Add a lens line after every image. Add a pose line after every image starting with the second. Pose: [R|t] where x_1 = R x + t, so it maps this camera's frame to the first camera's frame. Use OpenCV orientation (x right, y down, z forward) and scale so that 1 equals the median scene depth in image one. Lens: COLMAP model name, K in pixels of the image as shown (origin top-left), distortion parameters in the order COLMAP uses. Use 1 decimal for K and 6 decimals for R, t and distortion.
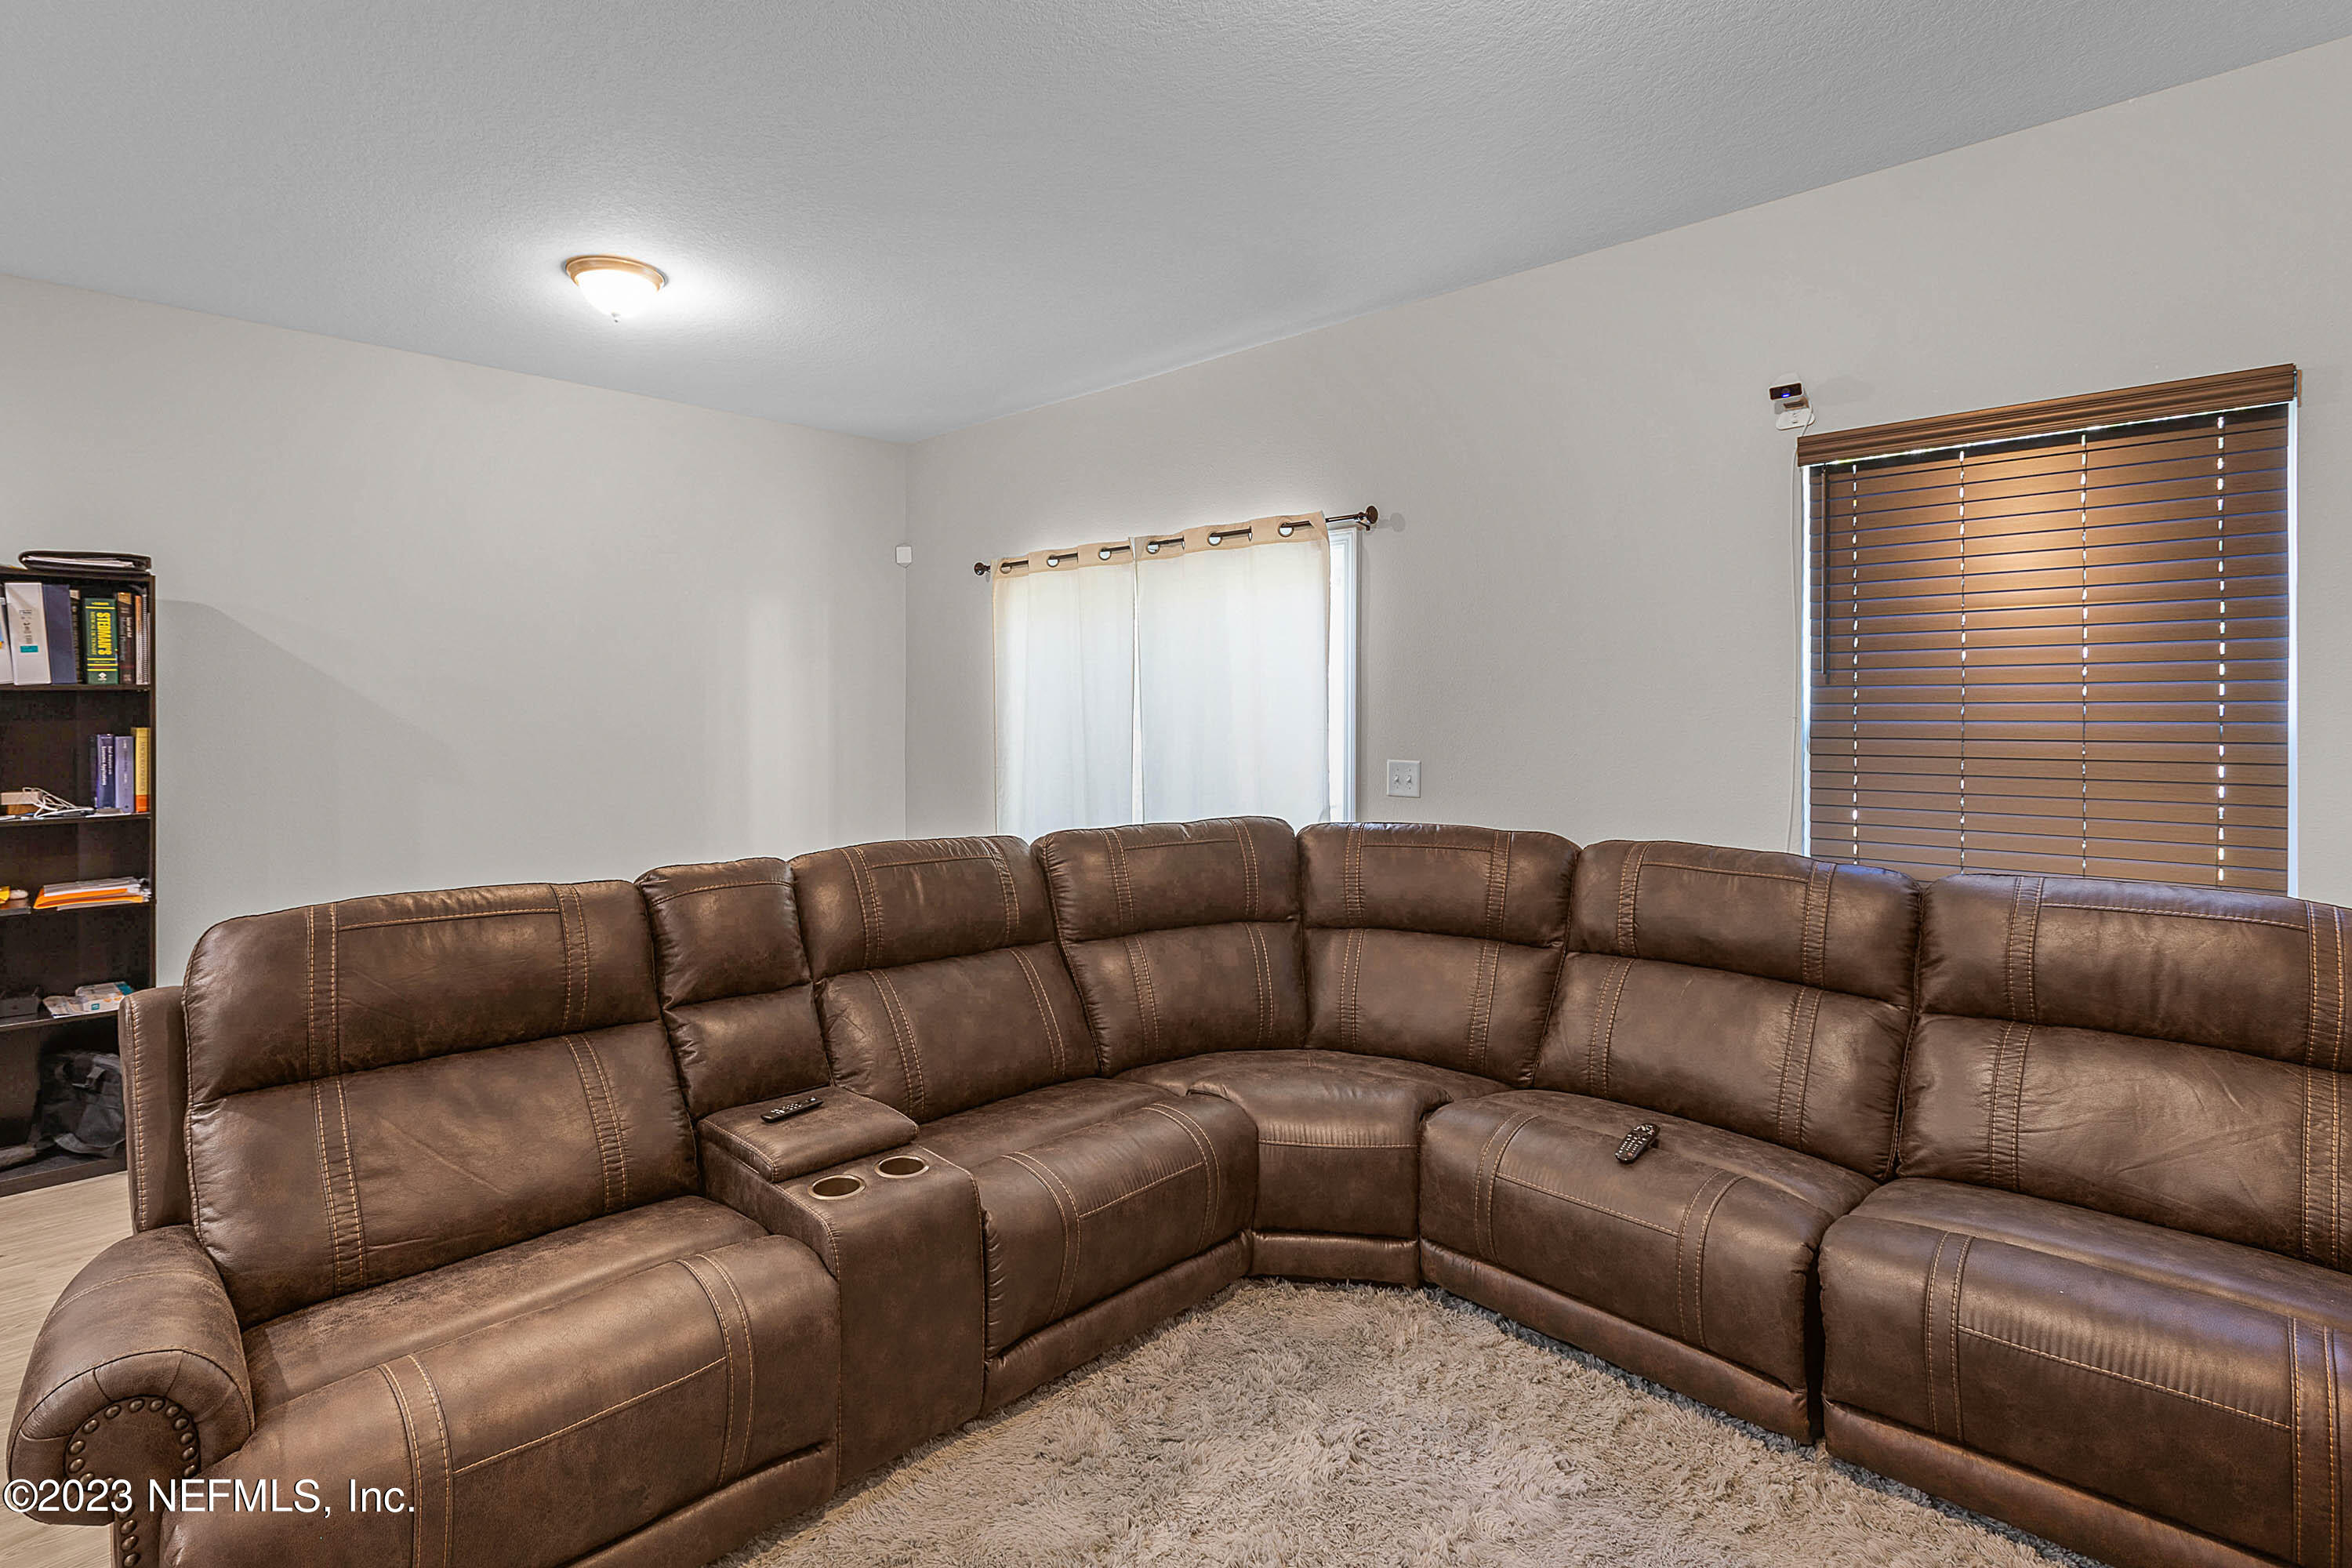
lens RADIAL K [[1065.1, 0, 1213.2], [0, 1065.1, 661.9], [0, 0, 1]] dist [-0.003391, 0.001315]
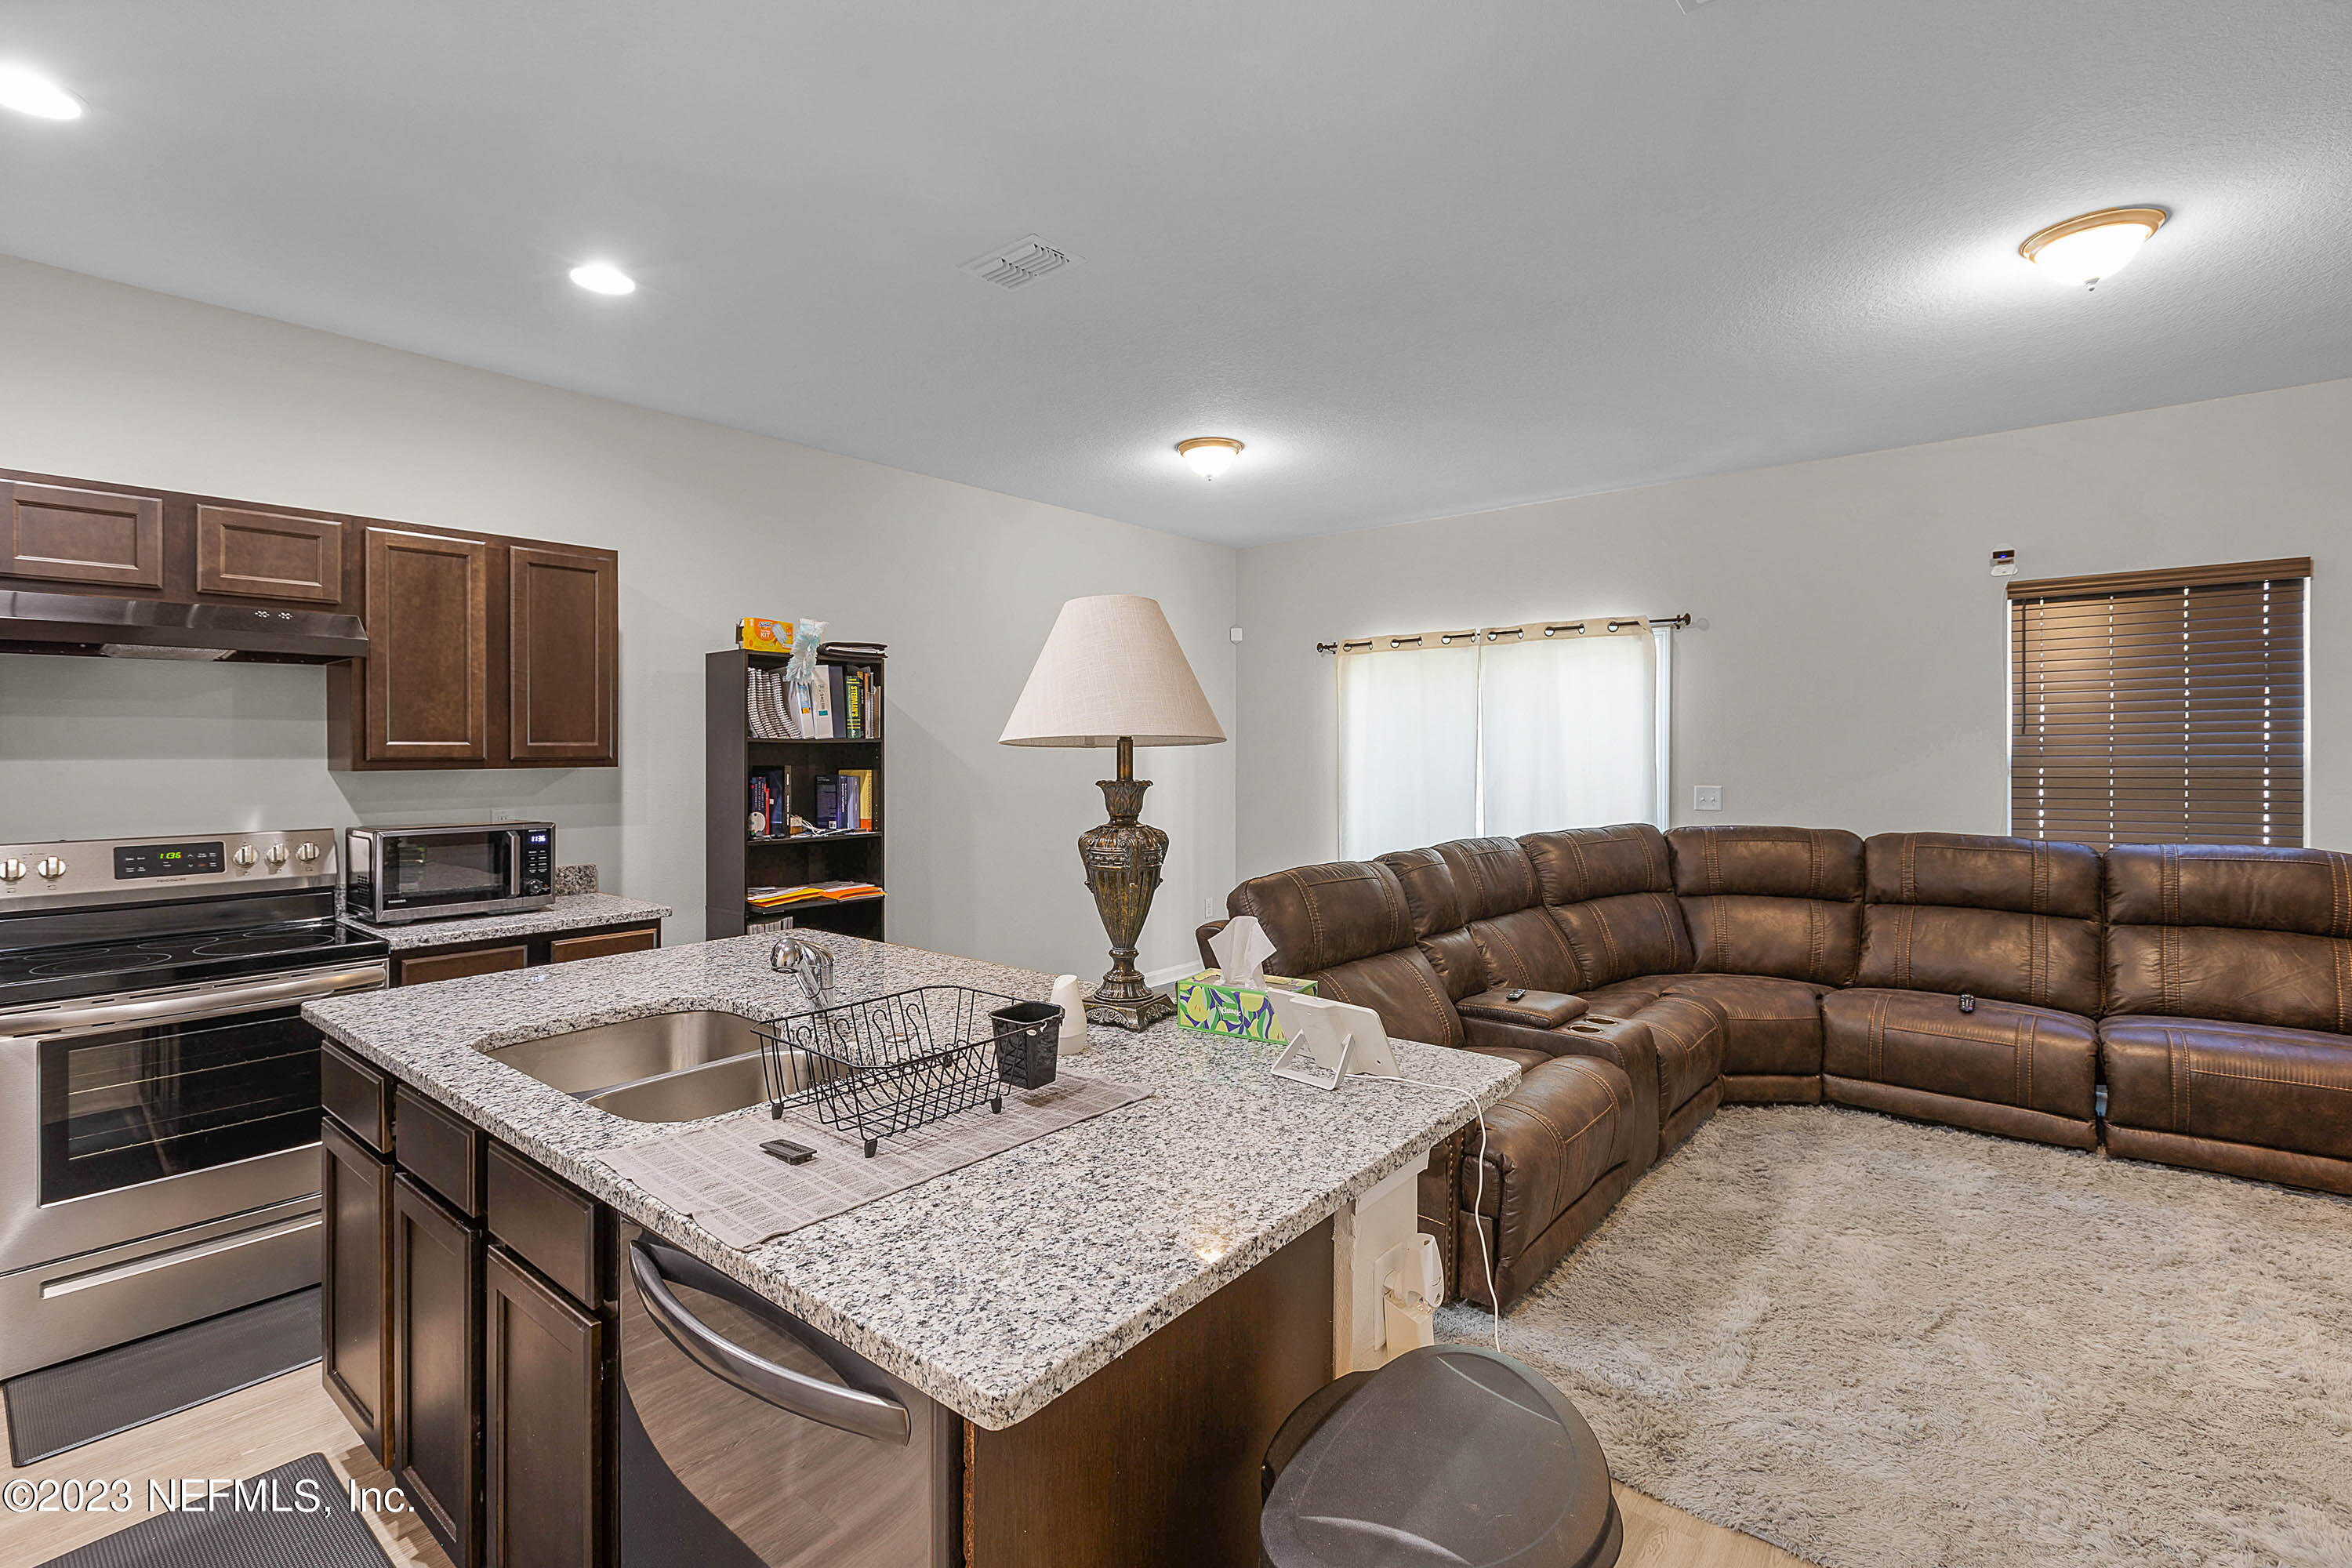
lens RADIAL K [[1065.1, 0, 1177.4], [0, 1065.1, 700.8], [0, 0, 1]] dist [-0.003391, 0.001315]
pose [[0.994009, -0.000695, 0.109296, -0.971018], [0.001597, 0.999965, -0.008167, -0.019702], [-0.109286, 0.008293, 0.993976, -0.521483]]
